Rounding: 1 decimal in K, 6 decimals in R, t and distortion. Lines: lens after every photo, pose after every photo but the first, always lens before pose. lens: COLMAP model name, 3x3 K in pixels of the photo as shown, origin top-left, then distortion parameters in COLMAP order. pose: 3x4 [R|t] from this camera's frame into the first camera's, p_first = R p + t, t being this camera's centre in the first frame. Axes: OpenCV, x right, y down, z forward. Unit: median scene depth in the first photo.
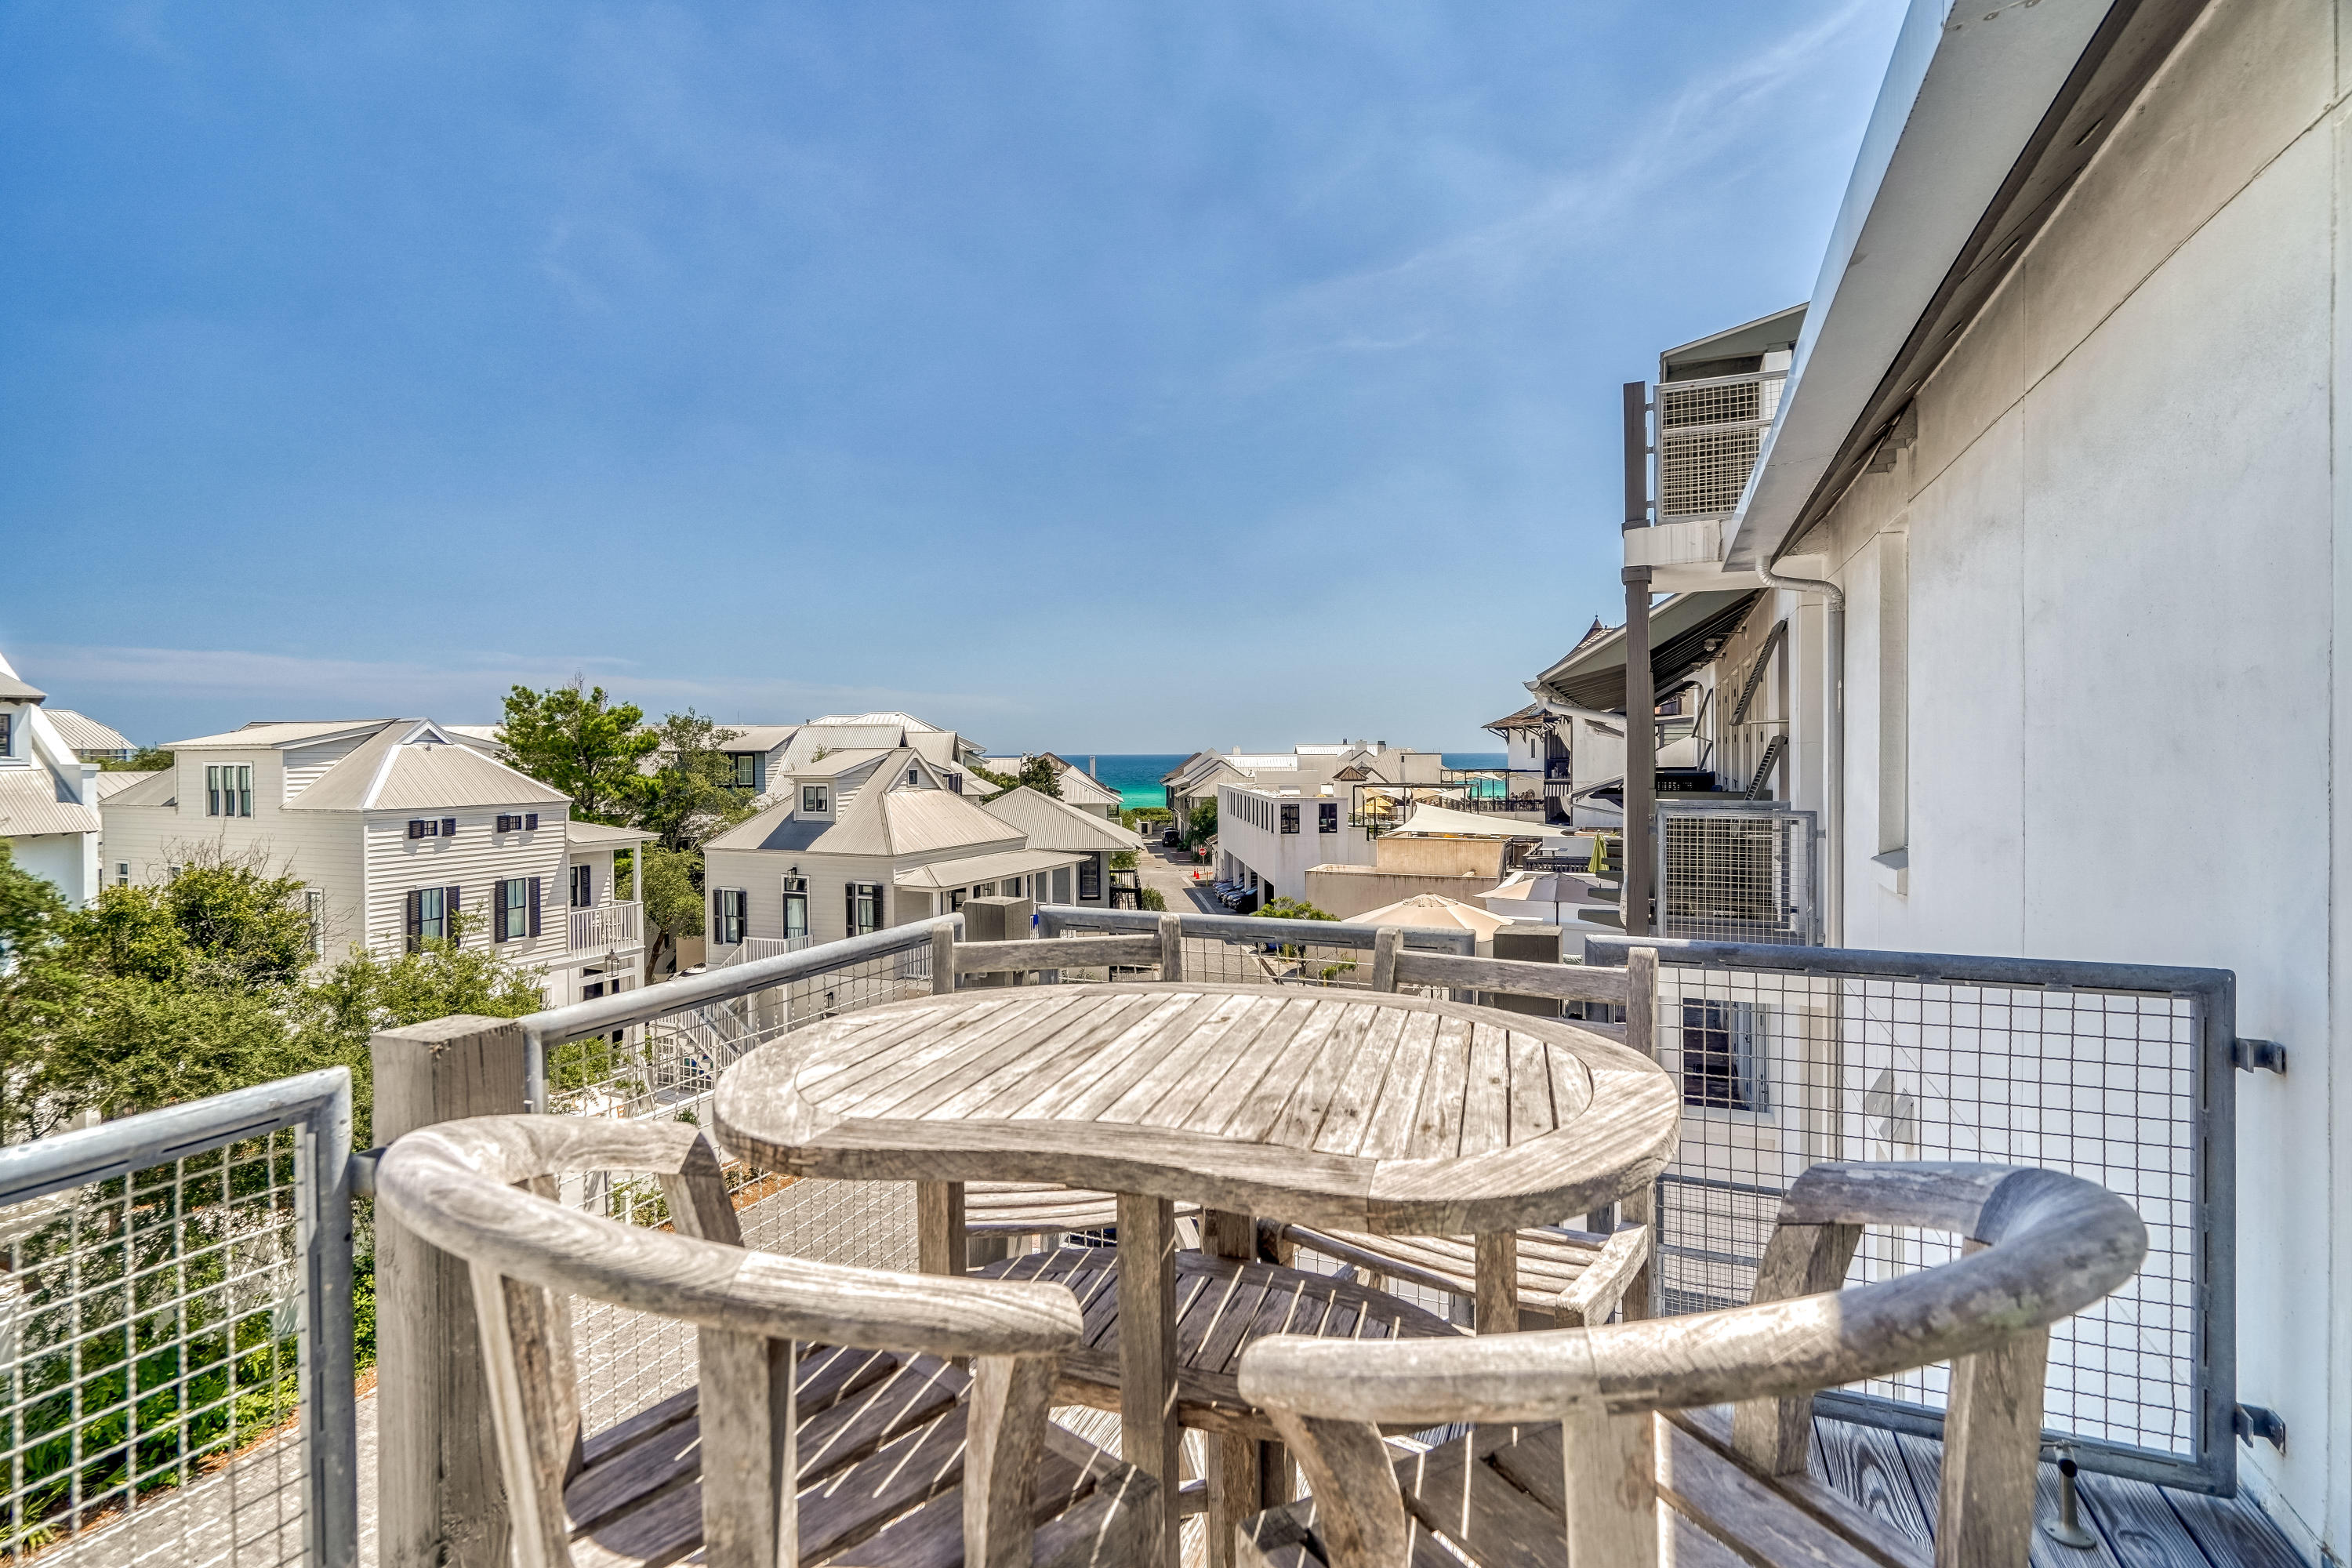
lens RADIAL K [[1098.1, 0, 1217.5], [0, 1098.1, 777.3], [0, 0, 1]] dist [-0.000013, 0.001671]
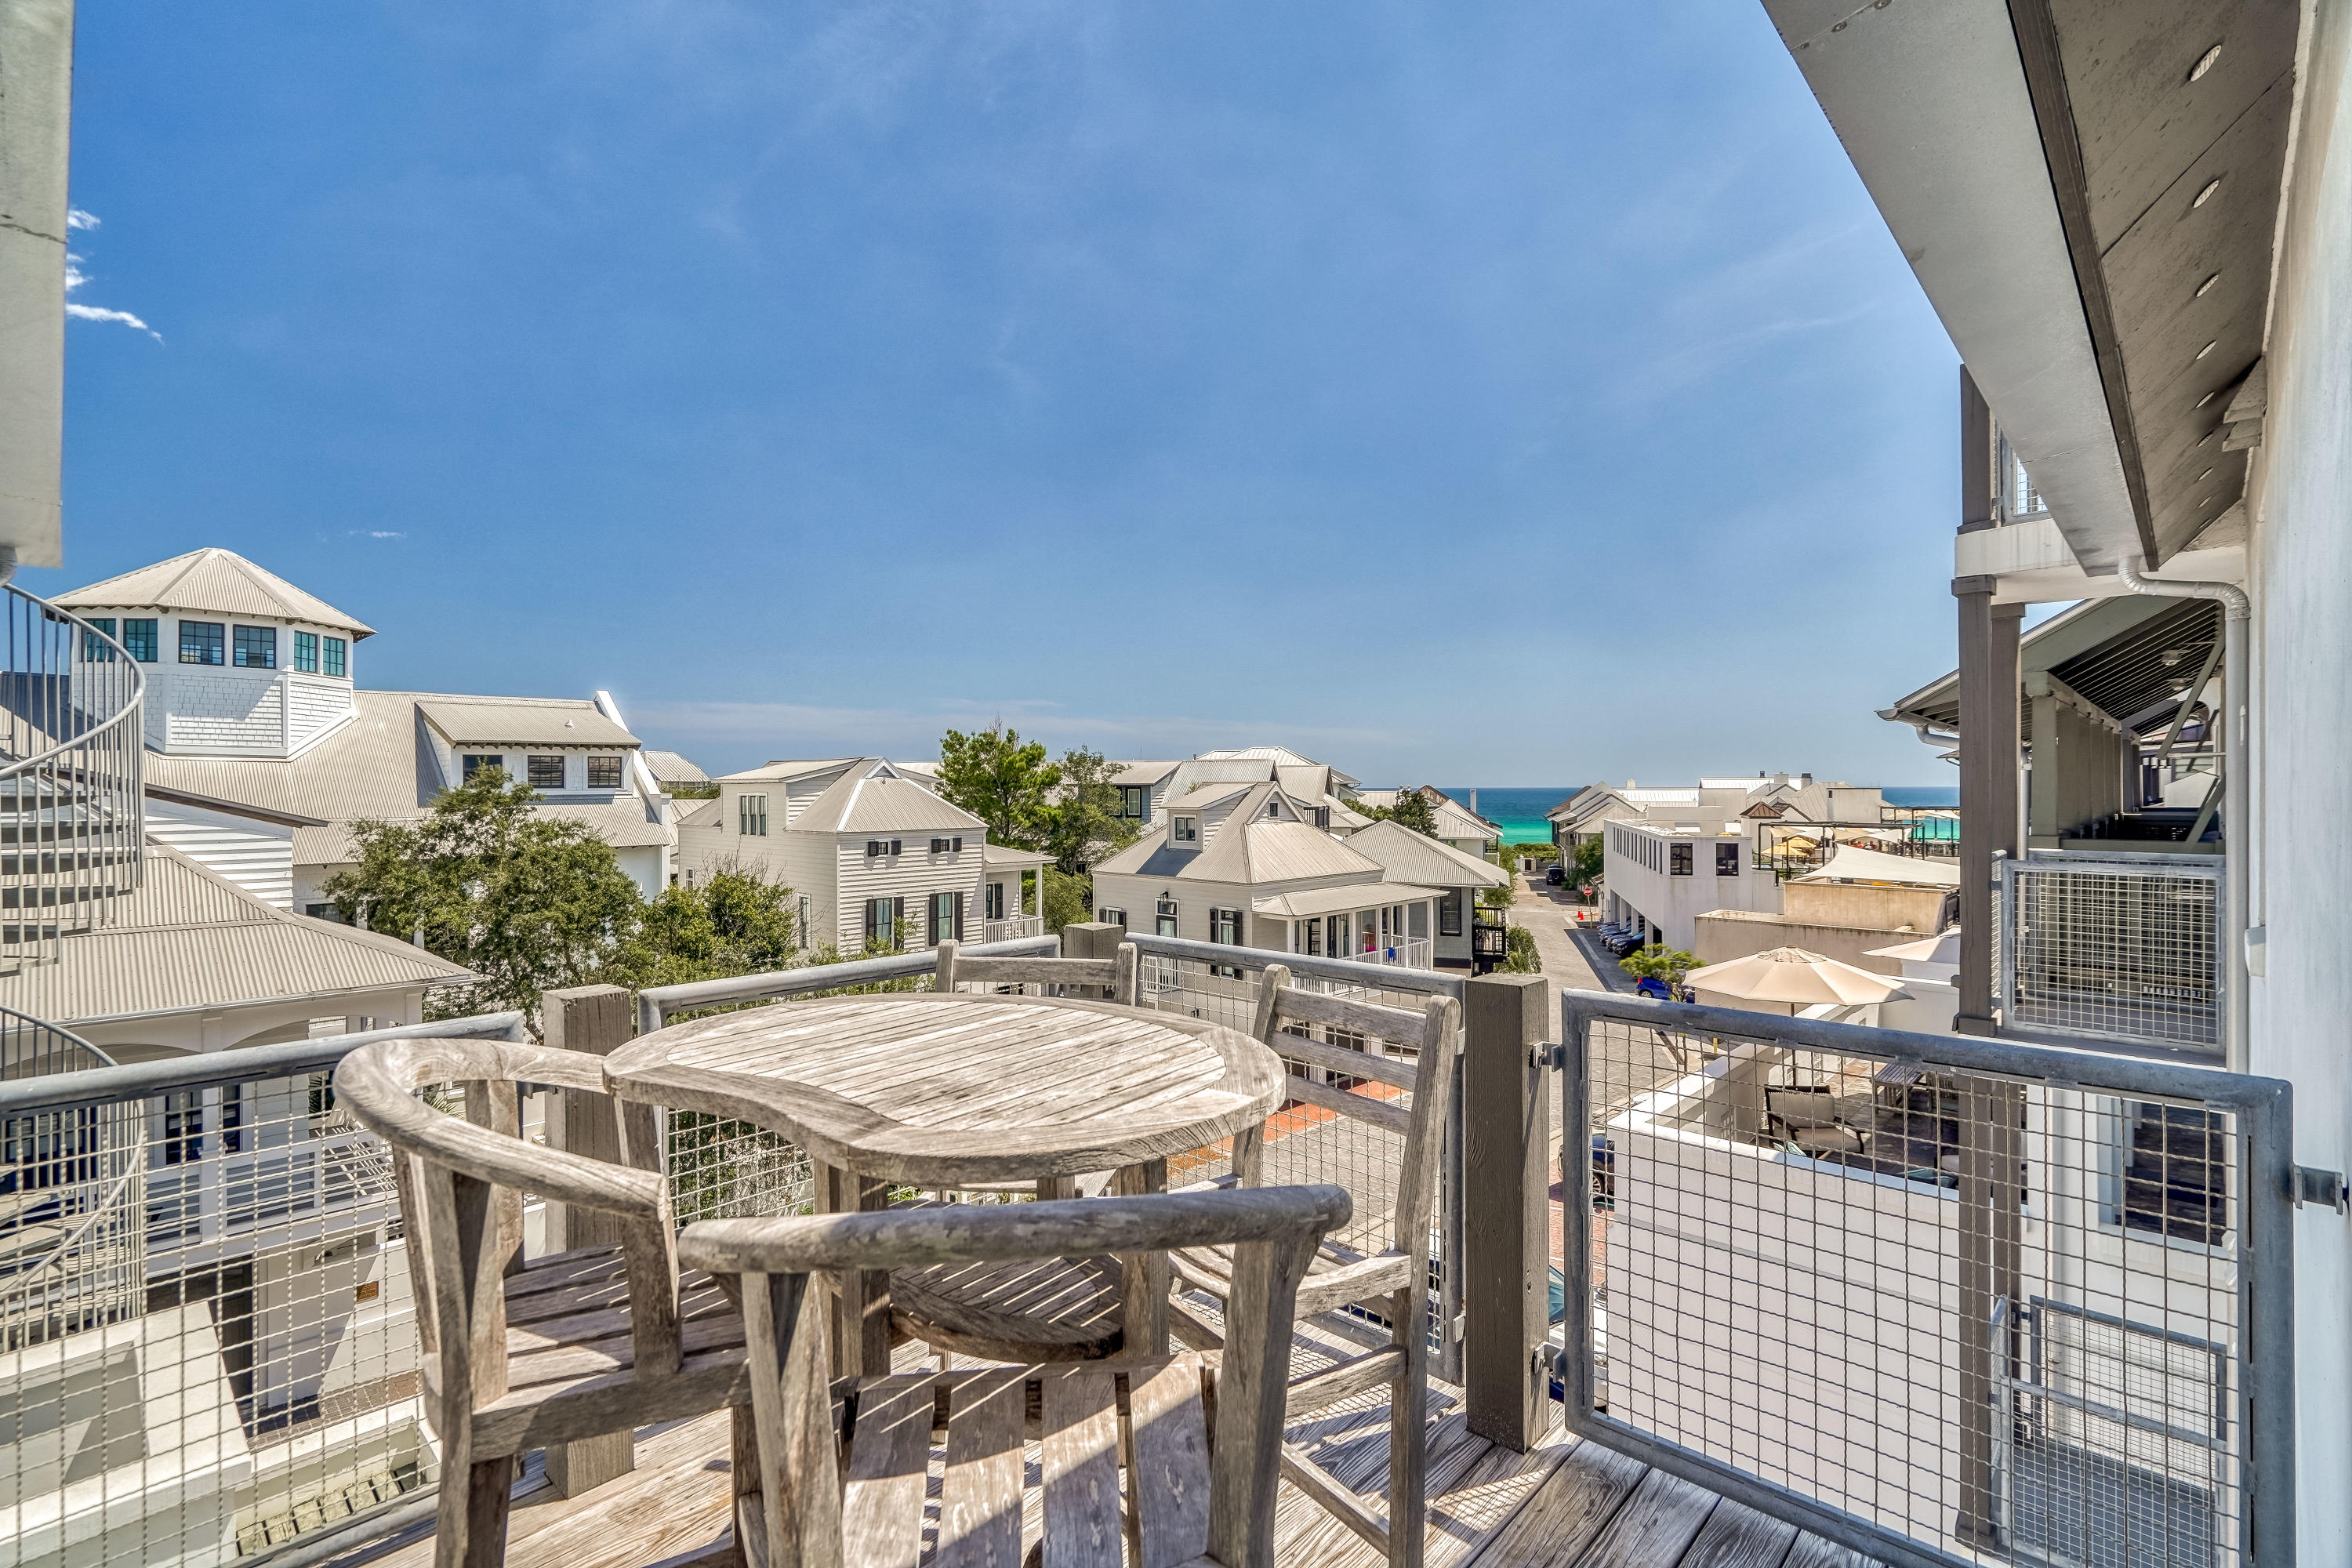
lens RADIAL K [[1098.1, 0, 1186.4], [0, 1098.1, 799.0], [0, 0, 1]] dist [-0.000013, 0.001671]
pose [[0.931719, 0.006752, -0.363116, 0.023031], [-0.010399, 0.999913, -0.008090, -0.000936], [0.363030, 0.011314, 0.931709, -0.002887]]
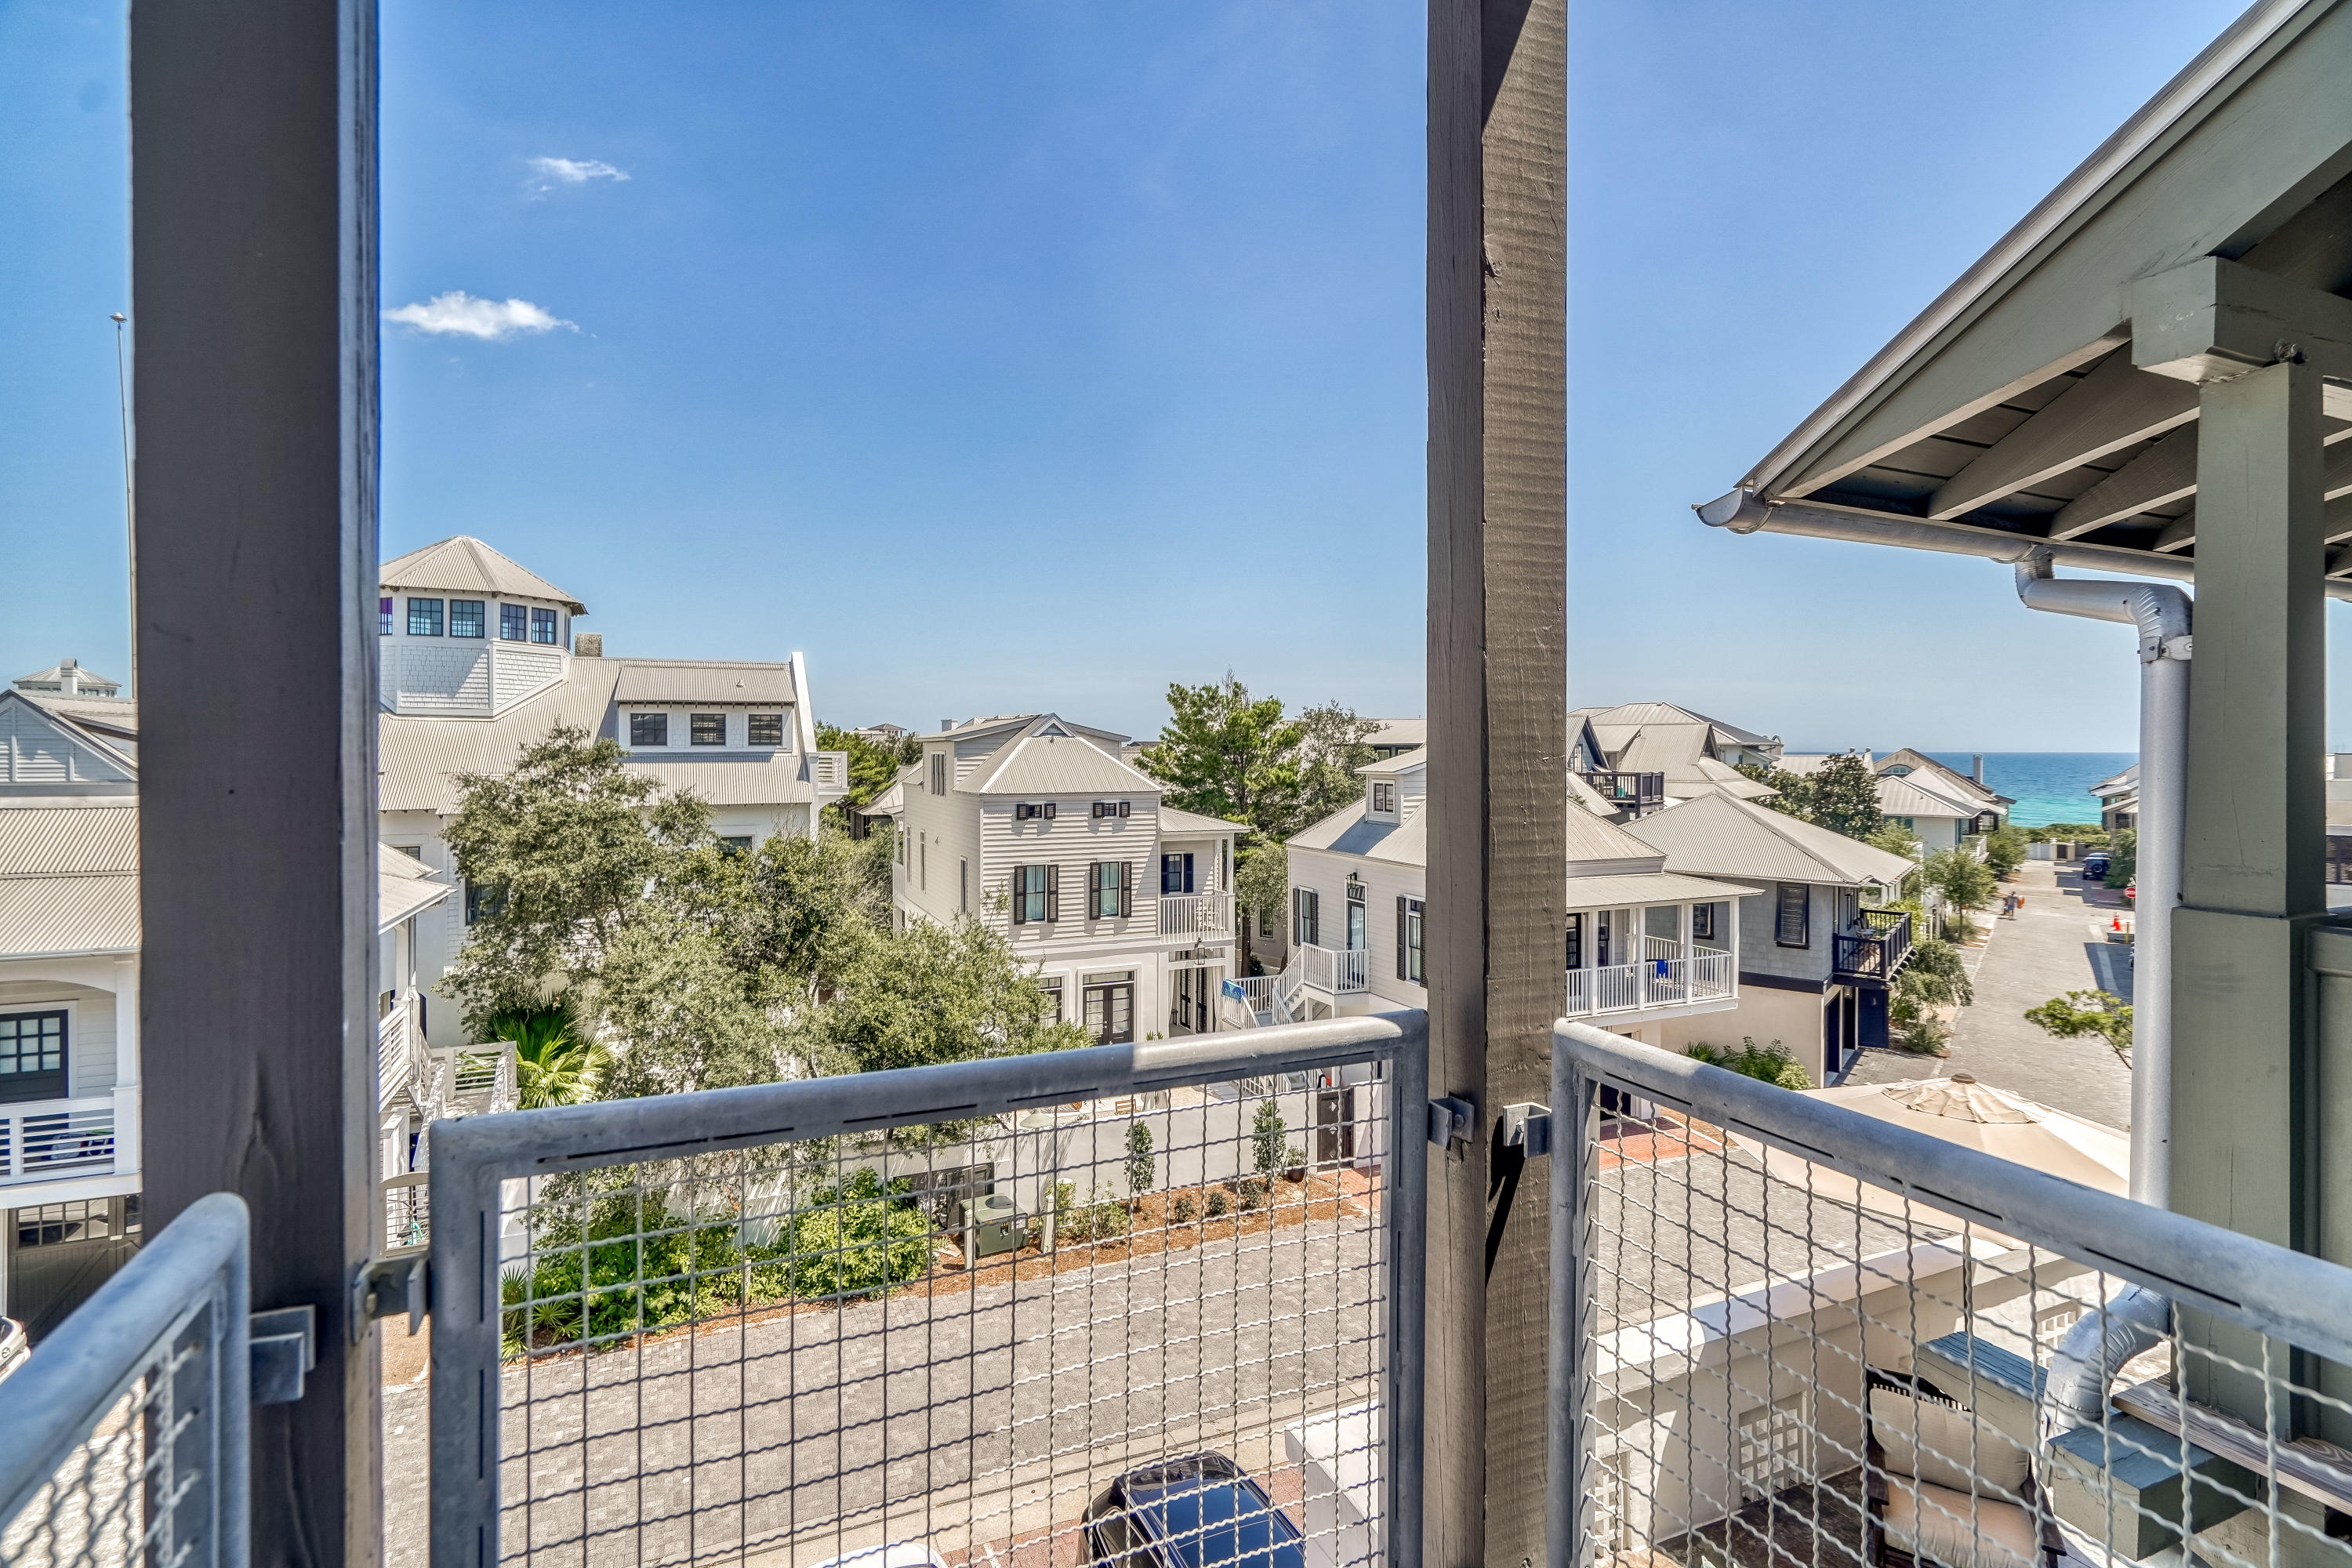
lens RADIAL K [[1098.1, 0, 1125.4], [0, 1098.1, 763.1], [0, 0, 1]] dist [-0.000013, 0.001671]
pose [[0.704224, 0.016023, -0.709797, 0.105771], [-0.021418, 0.999770, 0.001320, -0.004775], [0.709655, 0.014273, 0.704405, 0.200132]]
